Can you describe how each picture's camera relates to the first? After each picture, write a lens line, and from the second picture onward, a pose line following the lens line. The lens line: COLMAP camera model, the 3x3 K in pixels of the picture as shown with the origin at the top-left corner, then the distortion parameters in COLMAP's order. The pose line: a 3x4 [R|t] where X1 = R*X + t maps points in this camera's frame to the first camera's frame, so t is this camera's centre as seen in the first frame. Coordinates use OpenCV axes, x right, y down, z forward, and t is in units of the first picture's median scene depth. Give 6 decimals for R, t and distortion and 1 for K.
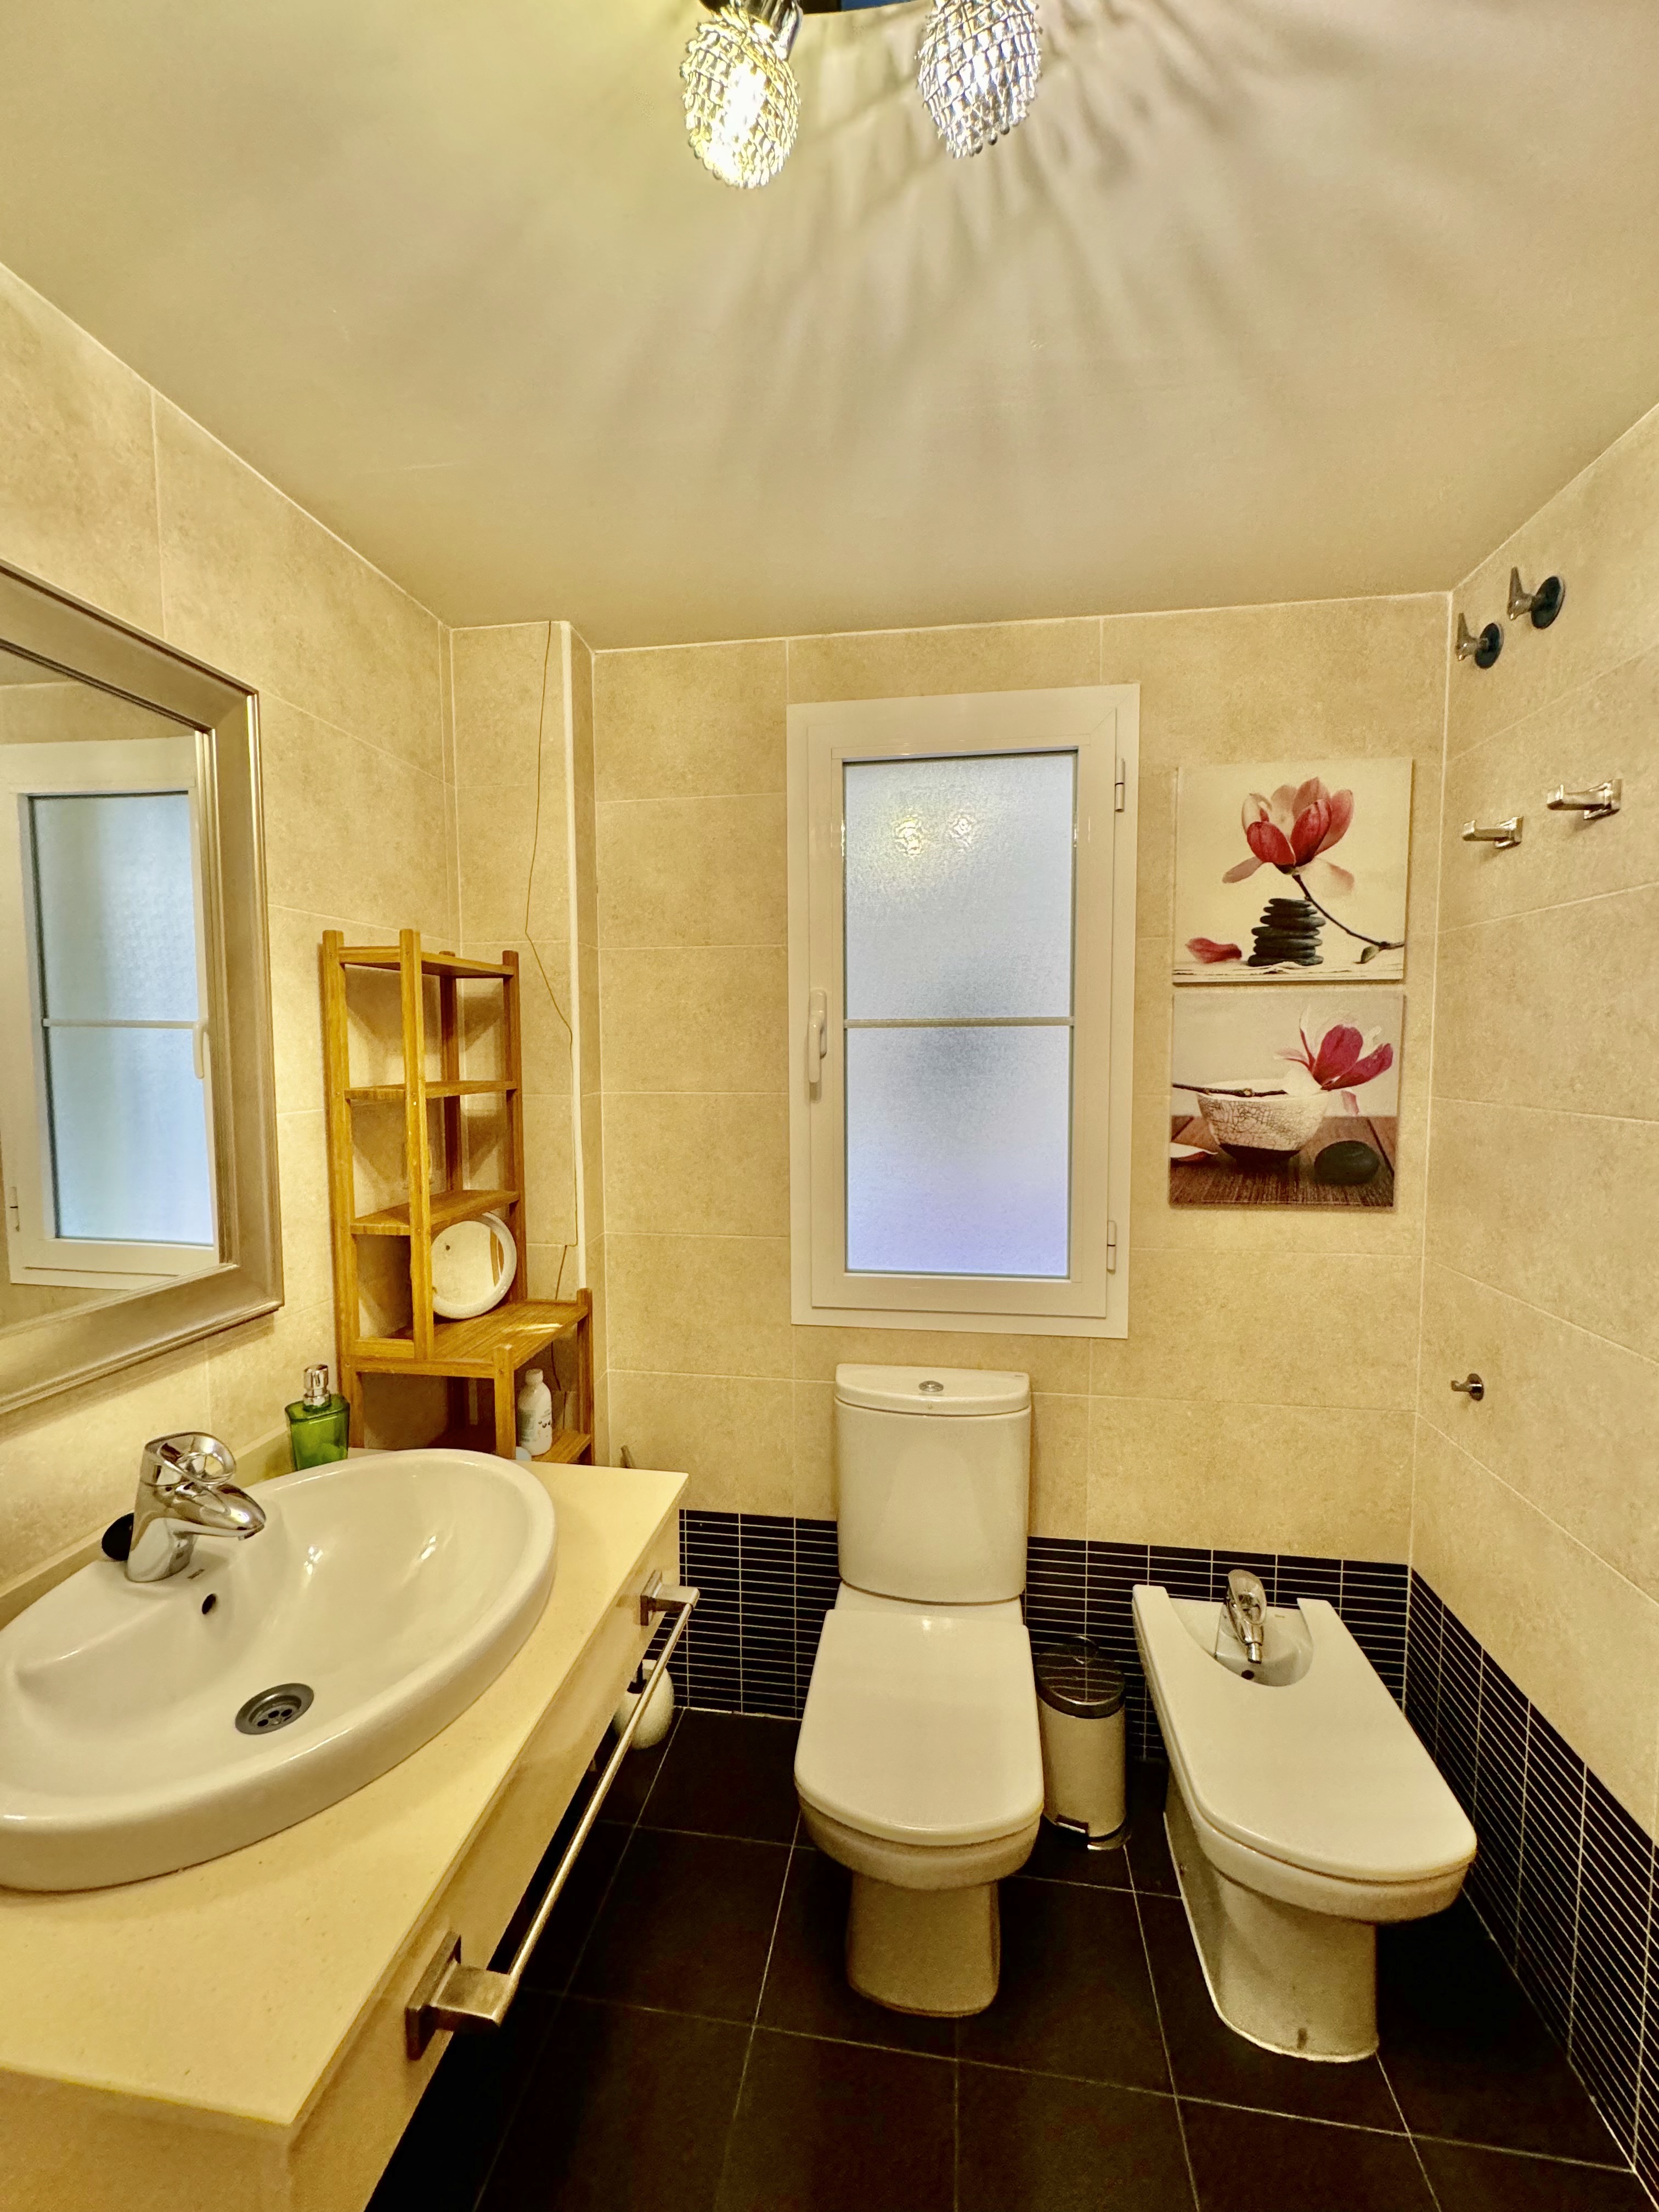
lens RADIAL K [[881.4, 0, 828.3], [0, 881.4, 1103.6], [0, 0, 1]] dist [-0.003430, 0.000855]
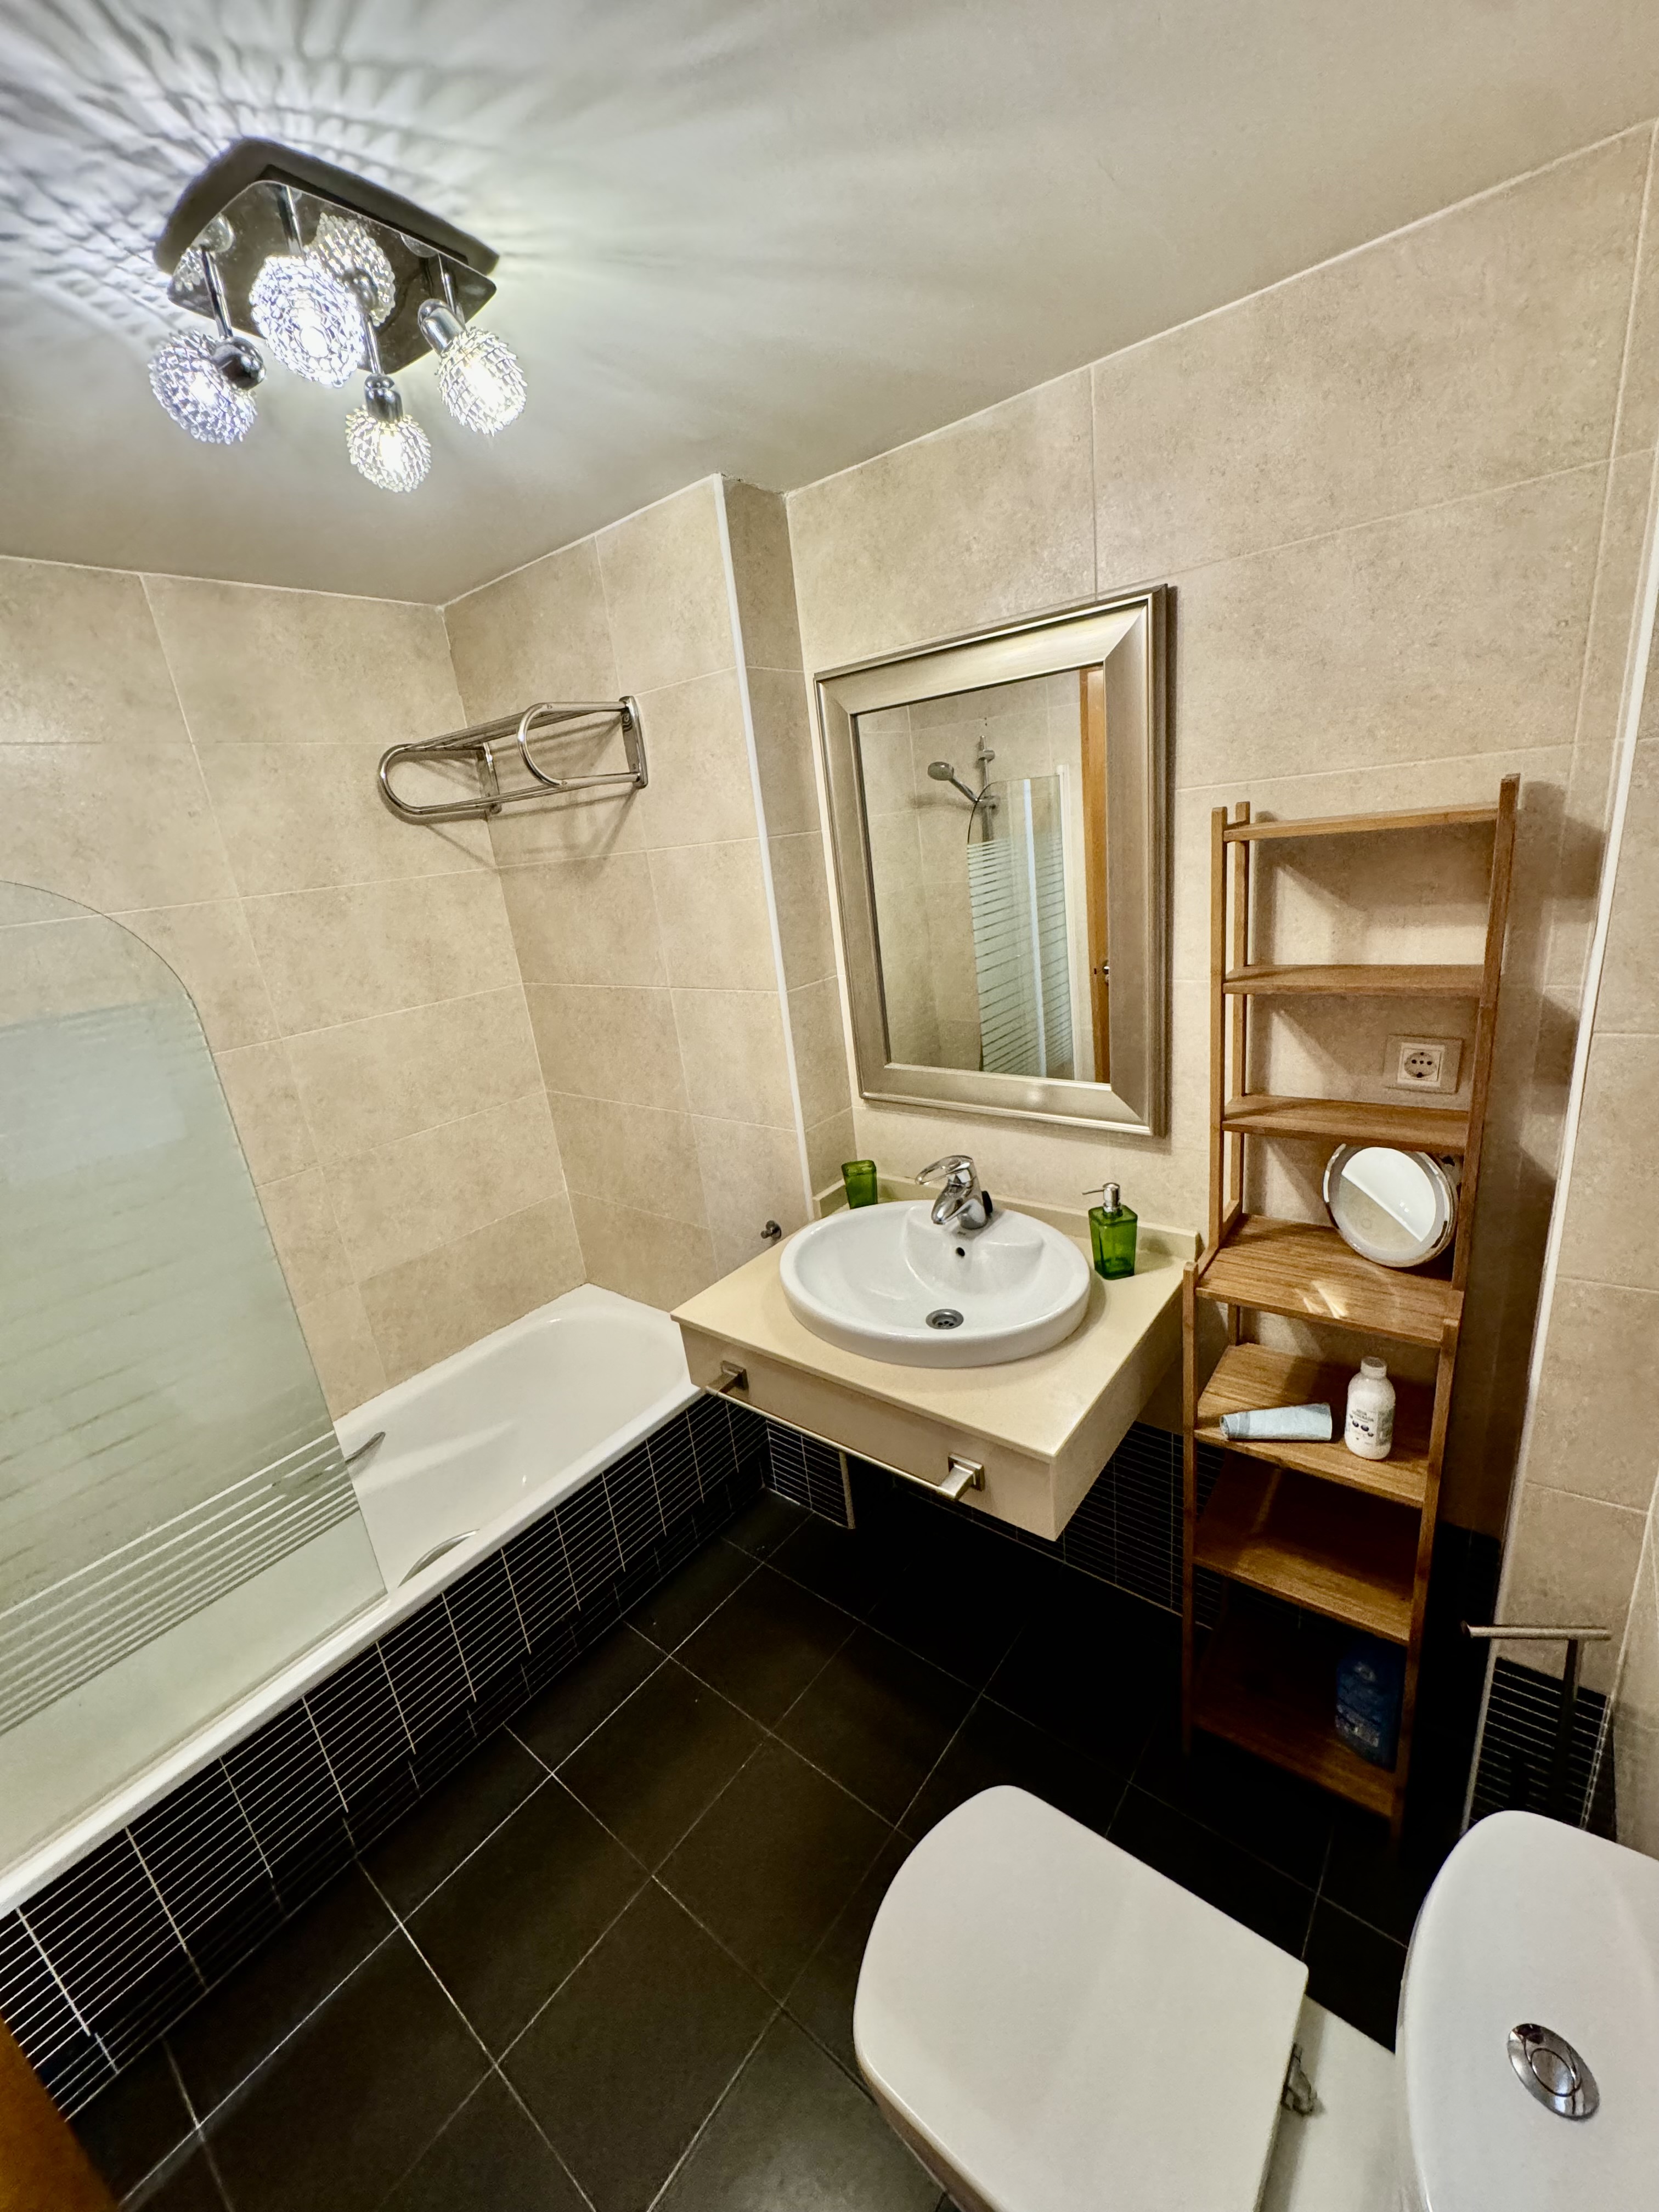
lens RADIAL K [[881.4, 0, 828.3], [0, 881.4, 1103.6], [0, 0, 1]] dist [-0.003430, 0.000855]
pose [[-0.500879, 0.317148, -0.805318, 0.544681], [0.057221, 0.940546, 0.334813, -0.232785], [0.863624, 0.121620, -0.489247, 1.110727]]
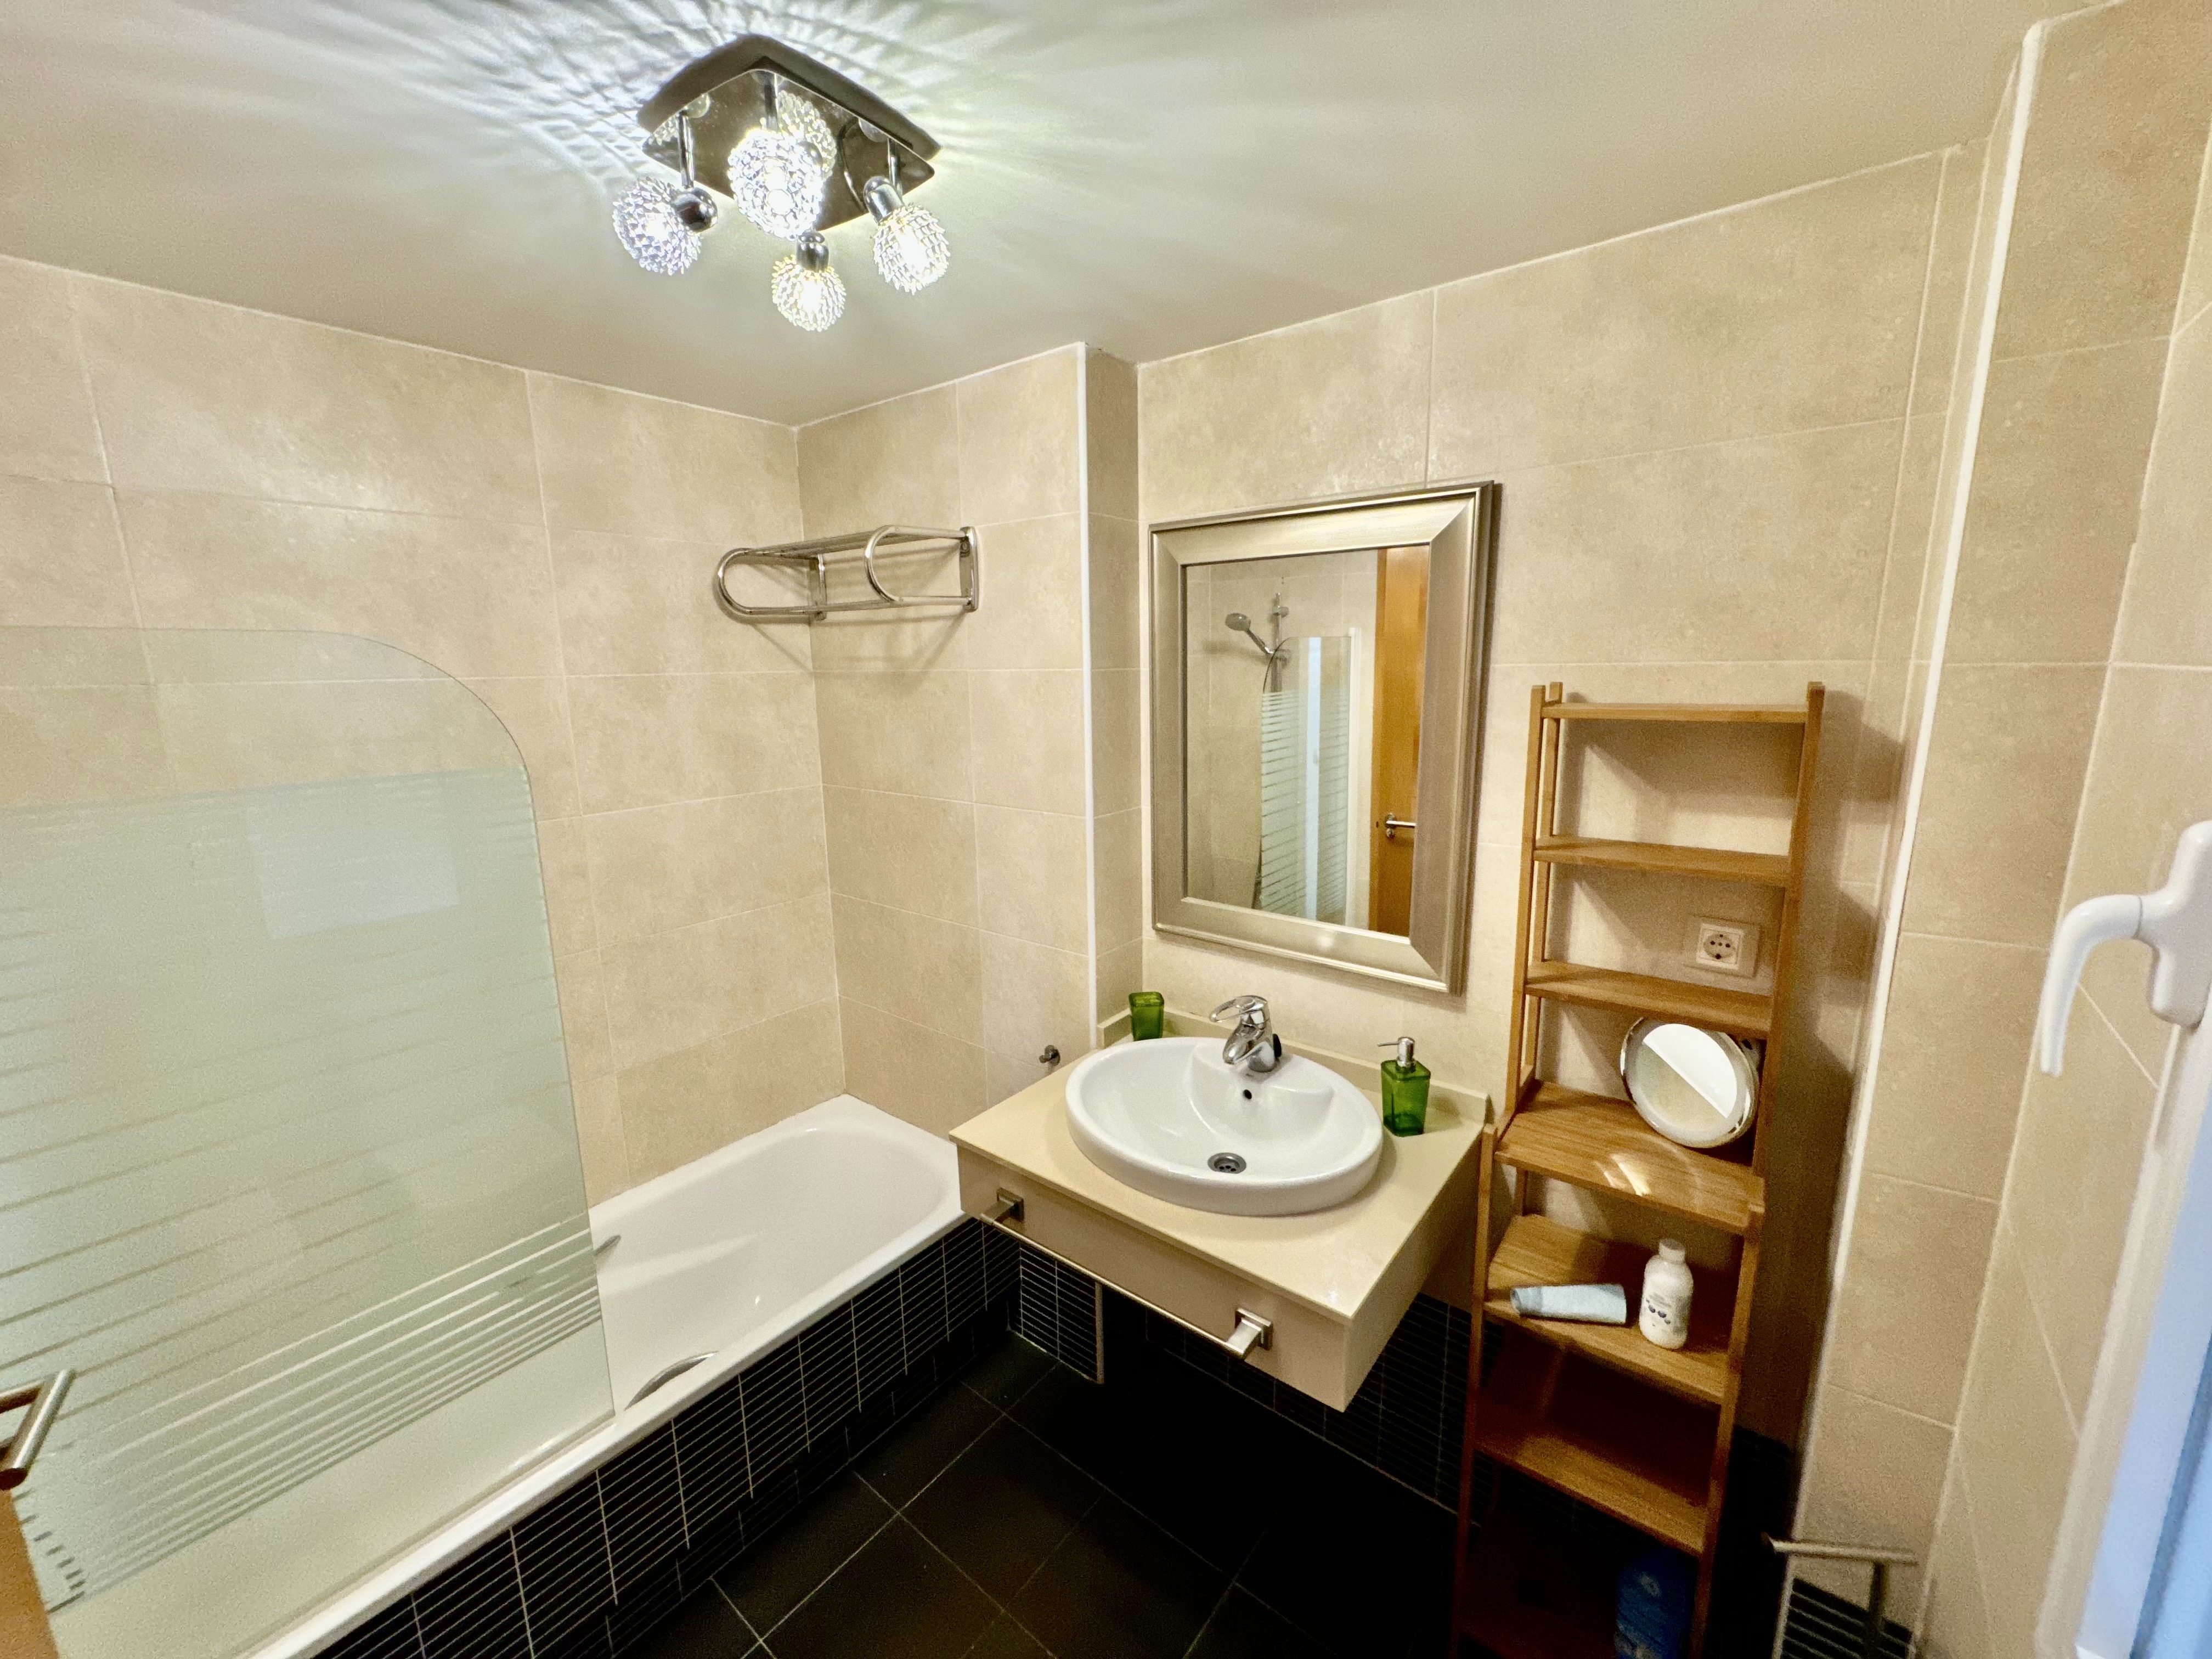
lens RADIAL K [[881.4, 0, 1102.9], [0, 881.4, 829.0], [0, 0, 1]] dist [-0.003430, 0.000855]
pose [[-0.501911, 0.175214, -0.846986, 0.594726], [-0.038536, 0.973763, 0.224276, -0.237605], [0.864061, 0.145206, -0.481990, 1.053504]]
